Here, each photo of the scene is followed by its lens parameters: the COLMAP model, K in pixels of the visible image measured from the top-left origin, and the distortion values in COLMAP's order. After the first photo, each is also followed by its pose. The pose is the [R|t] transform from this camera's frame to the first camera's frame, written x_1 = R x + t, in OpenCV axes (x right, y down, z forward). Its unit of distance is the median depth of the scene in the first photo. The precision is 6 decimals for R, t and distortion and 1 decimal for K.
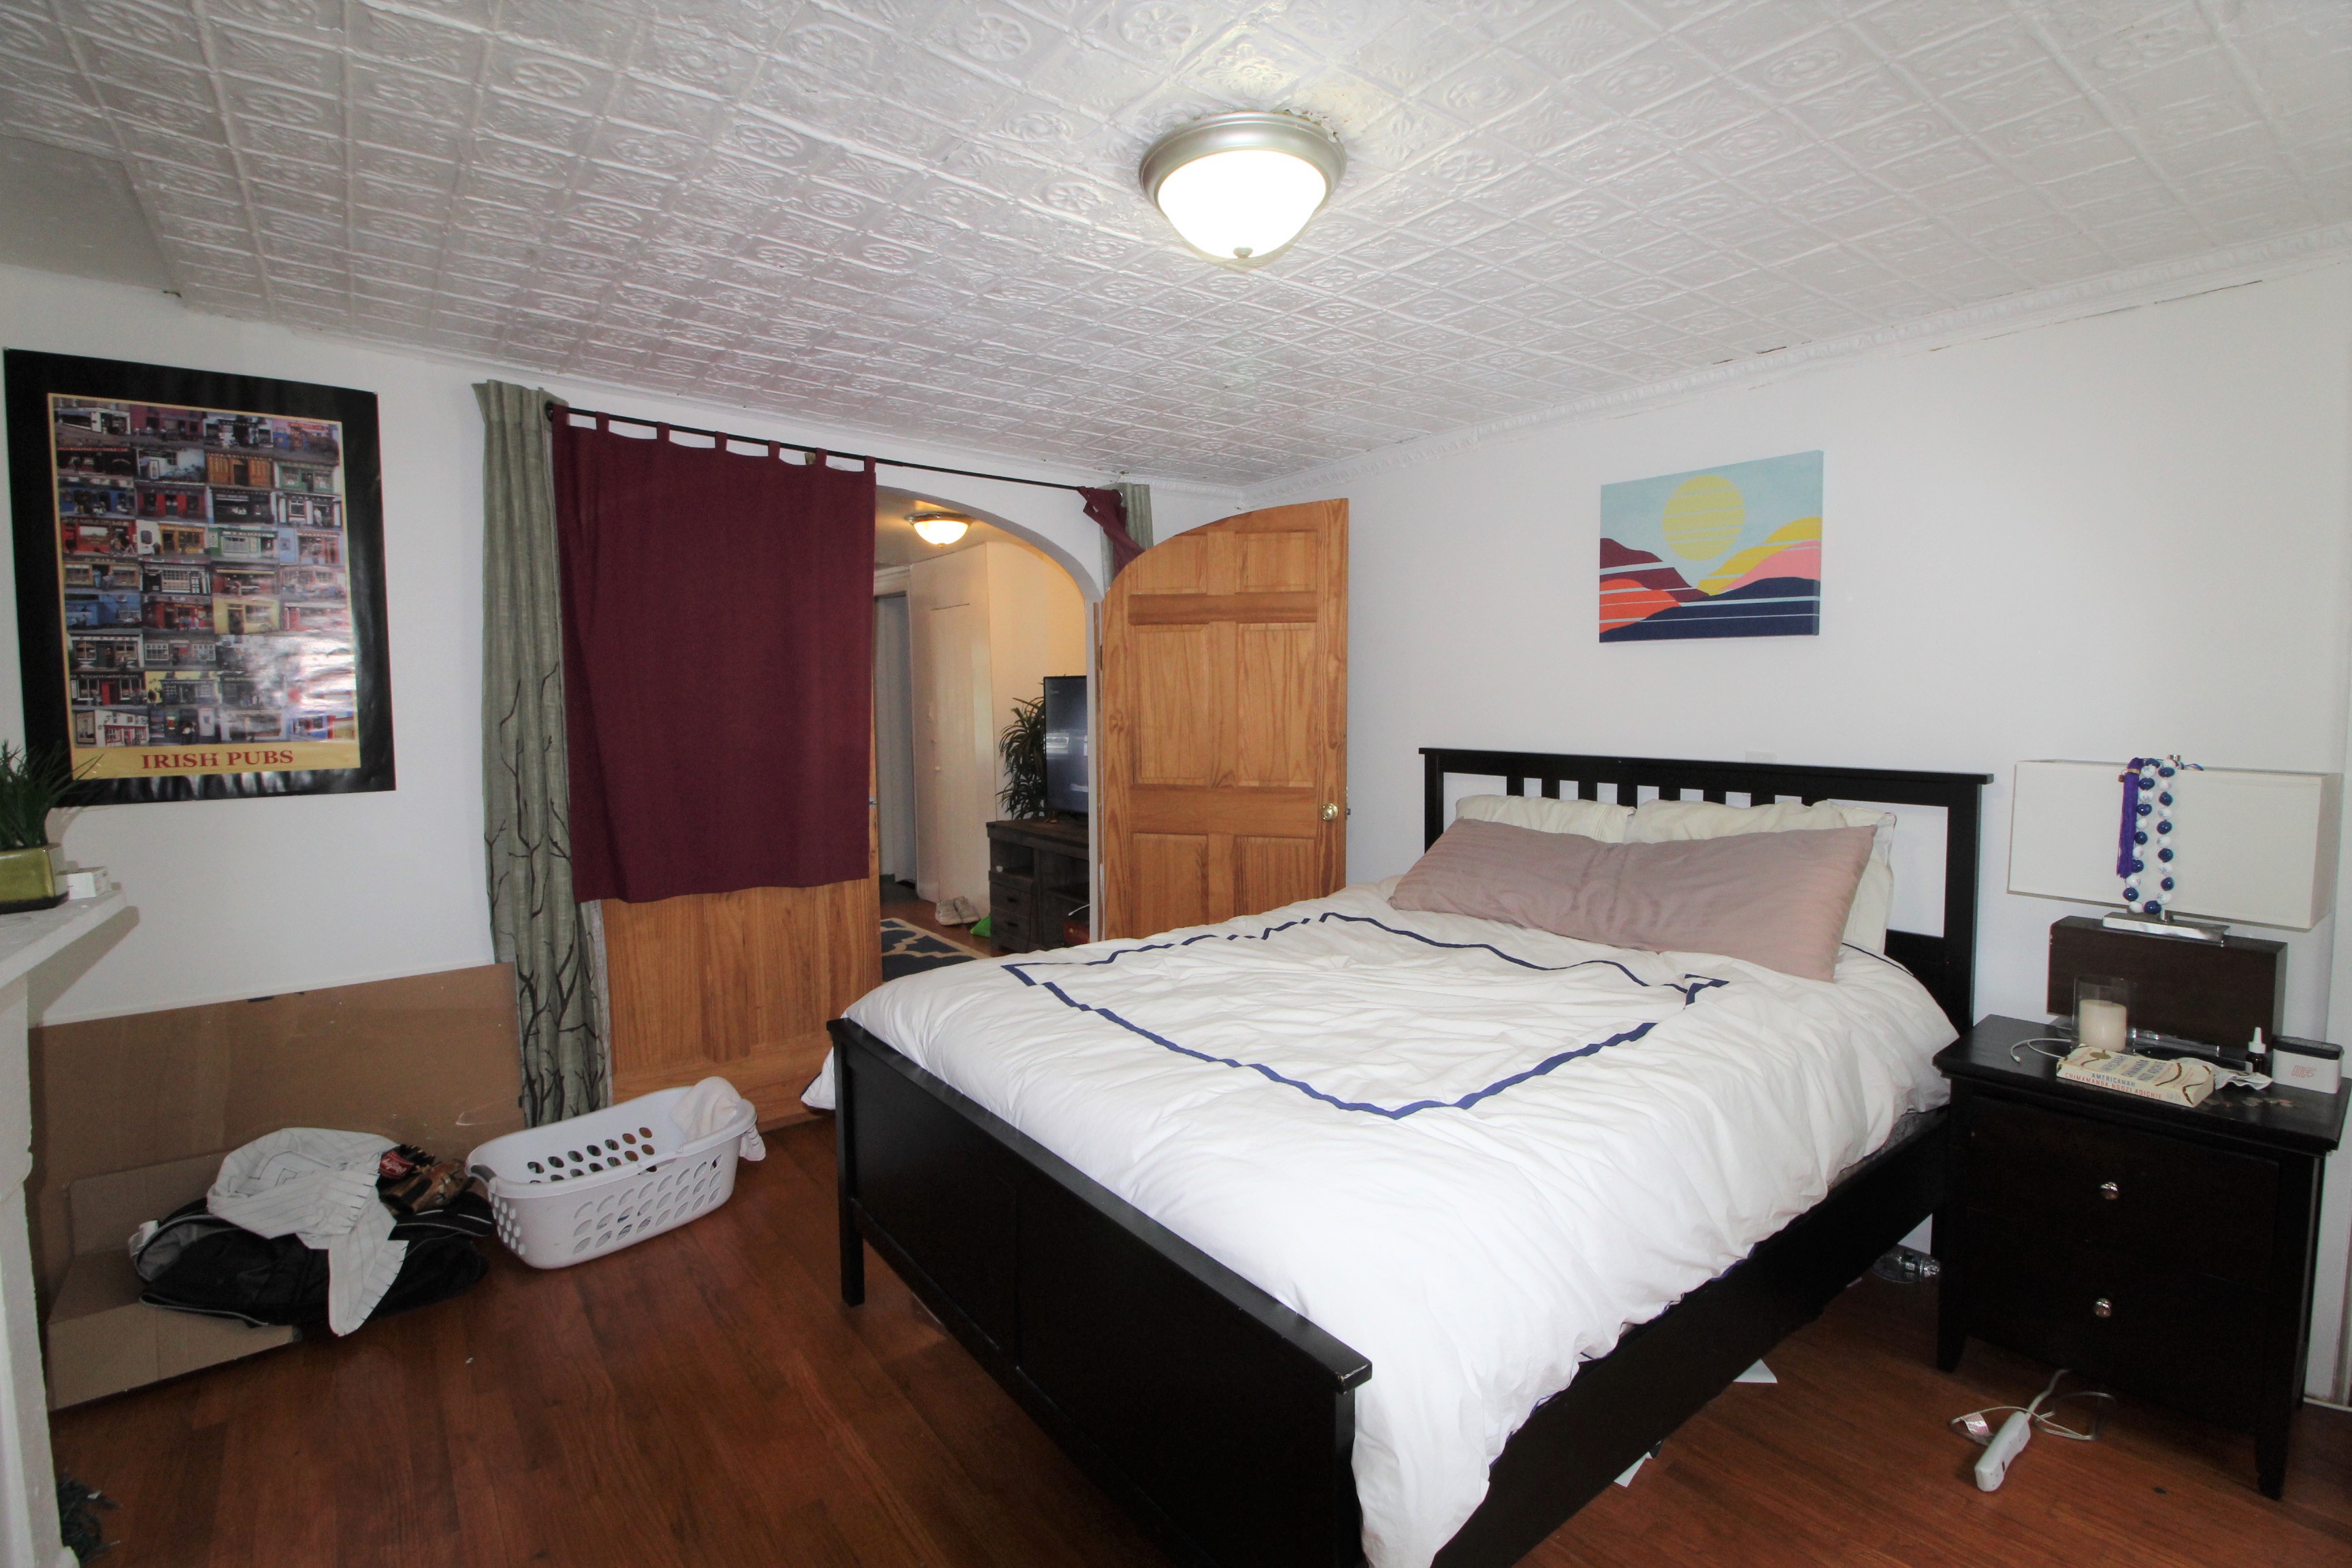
lens RADIAL K [[1078.3, 0, 1201.3], [0, 1078.3, 757.1], [0, 0, 1]] dist [-0.003108, -0.012277]
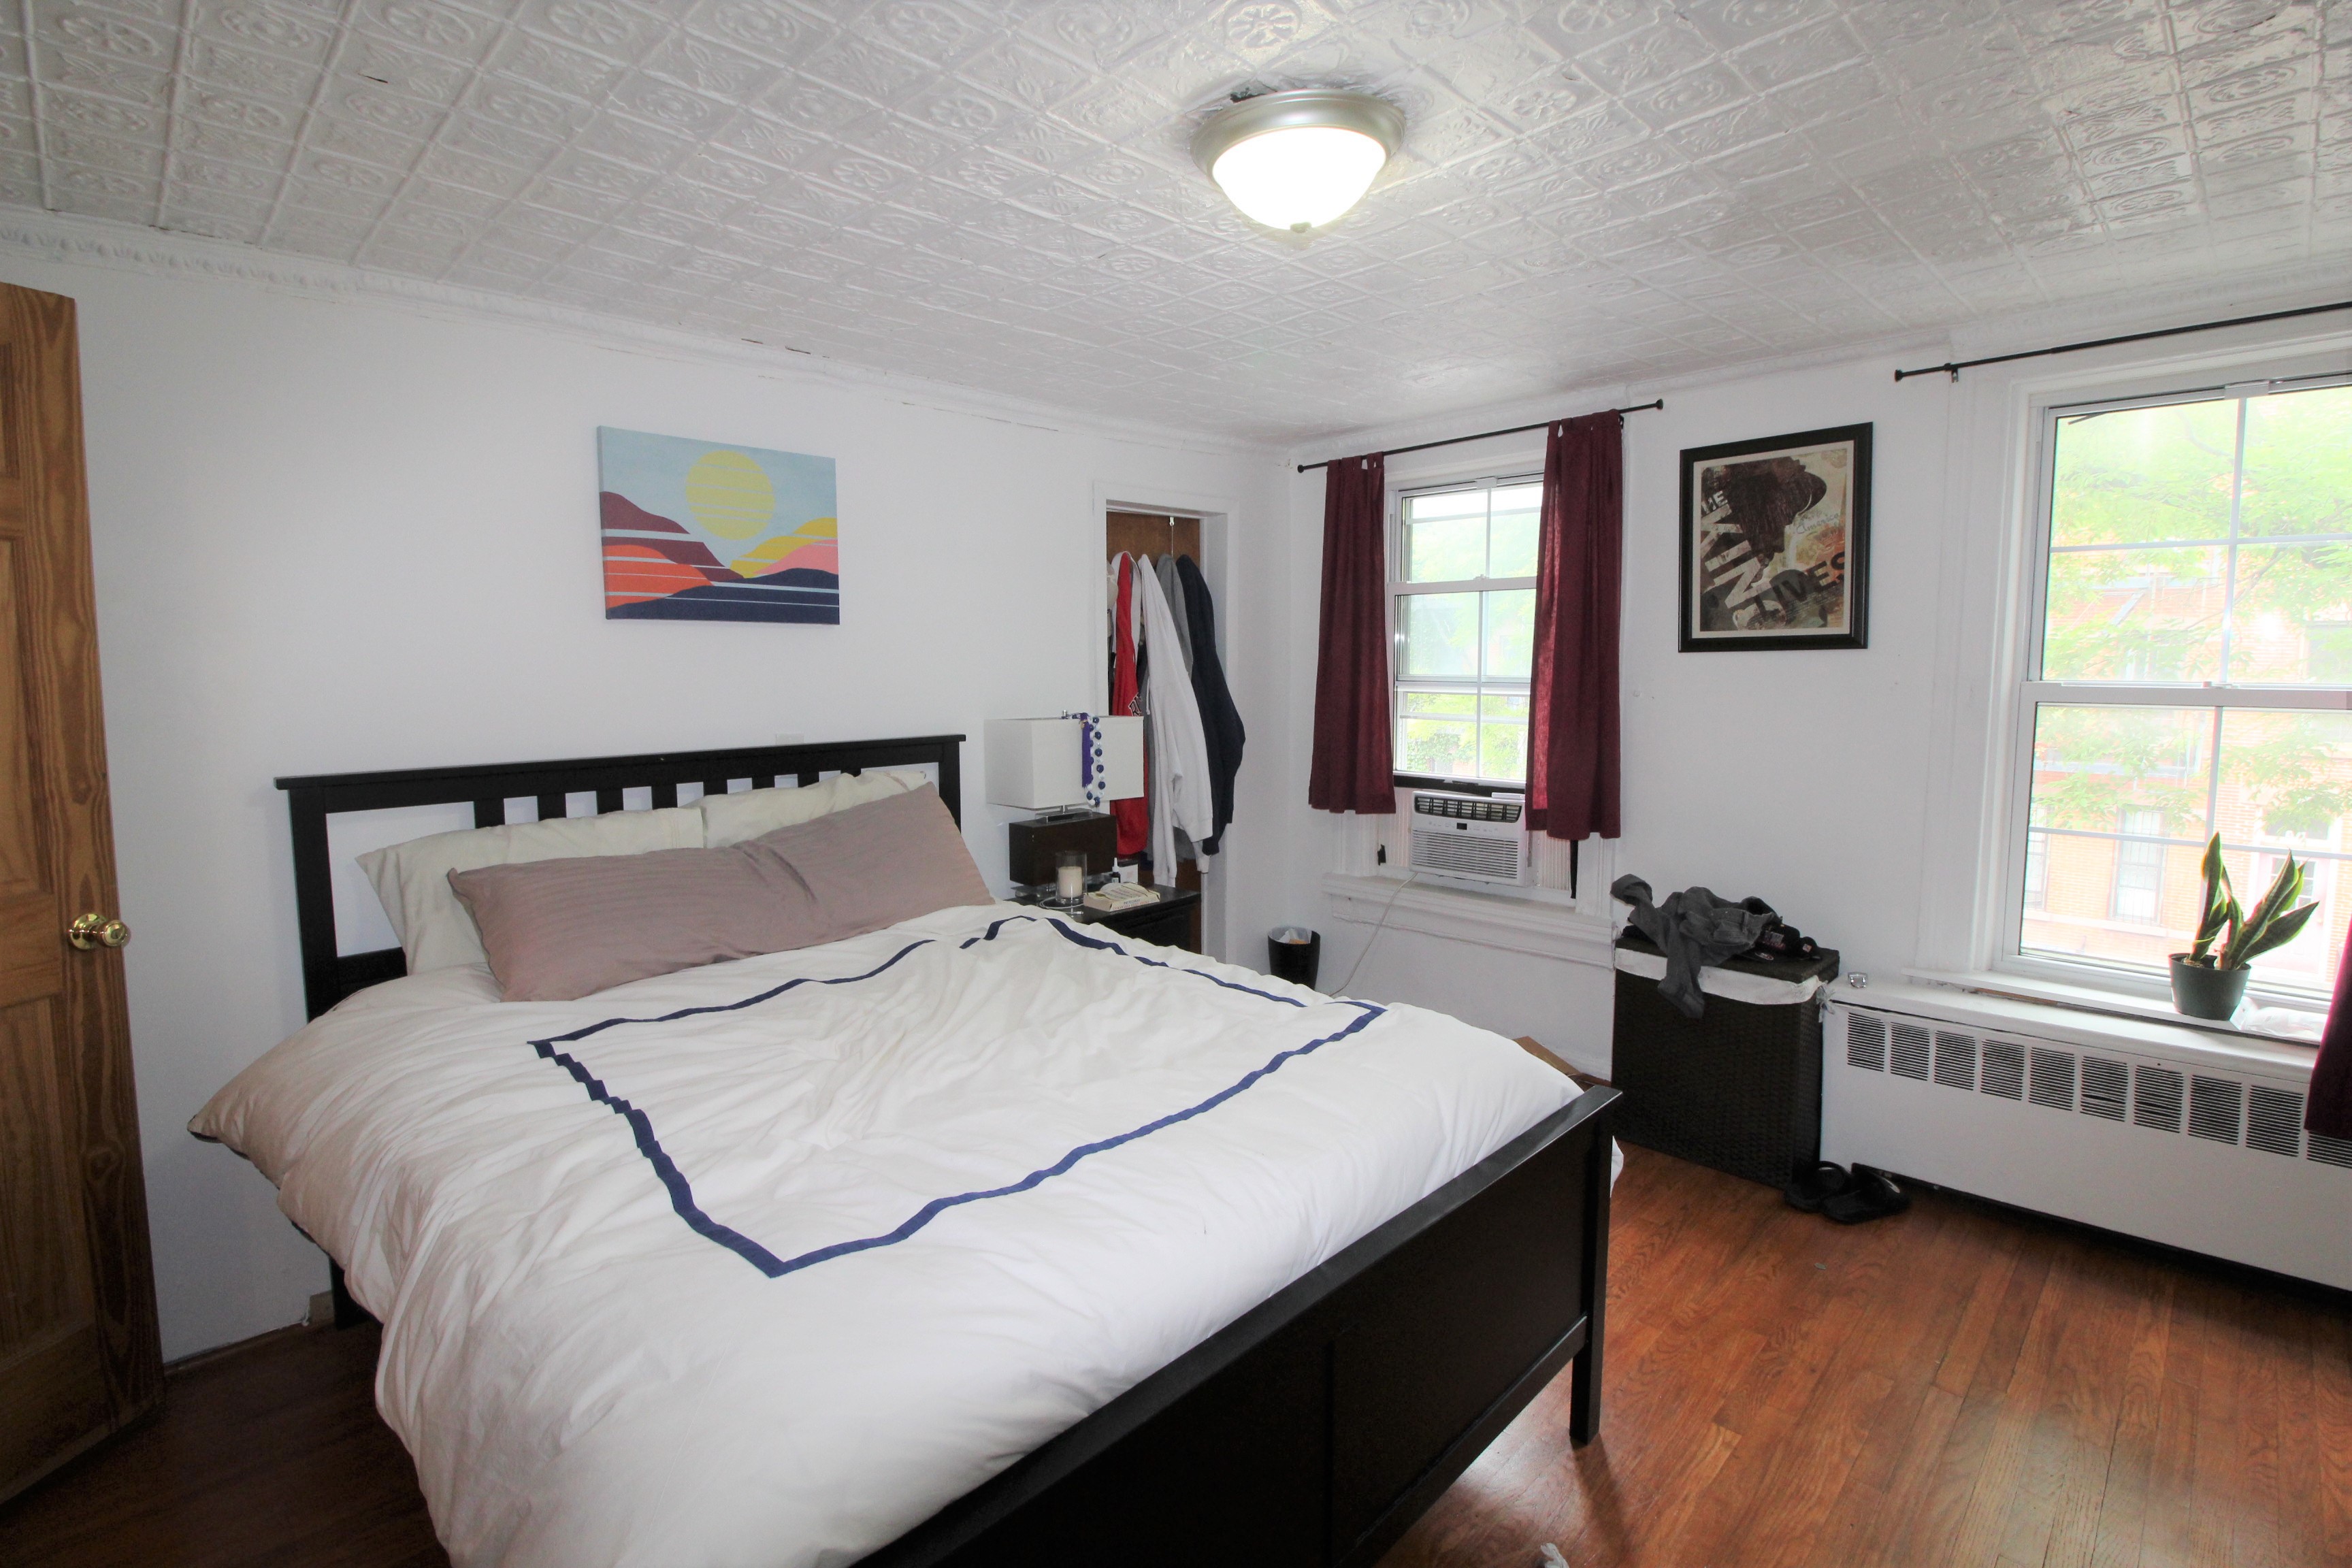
lens RADIAL K [[1078.3, 0, 1201.3], [0, 1078.3, 757.1], [0, 0, 1]] dist [-0.003108, -0.012277]
pose [[-0.119652, -0.086031, 0.989081, -0.554812], [0.068553, 0.993145, 0.094677, -0.053389], [-0.990446, 0.079132, -0.112934, 0.718082]]
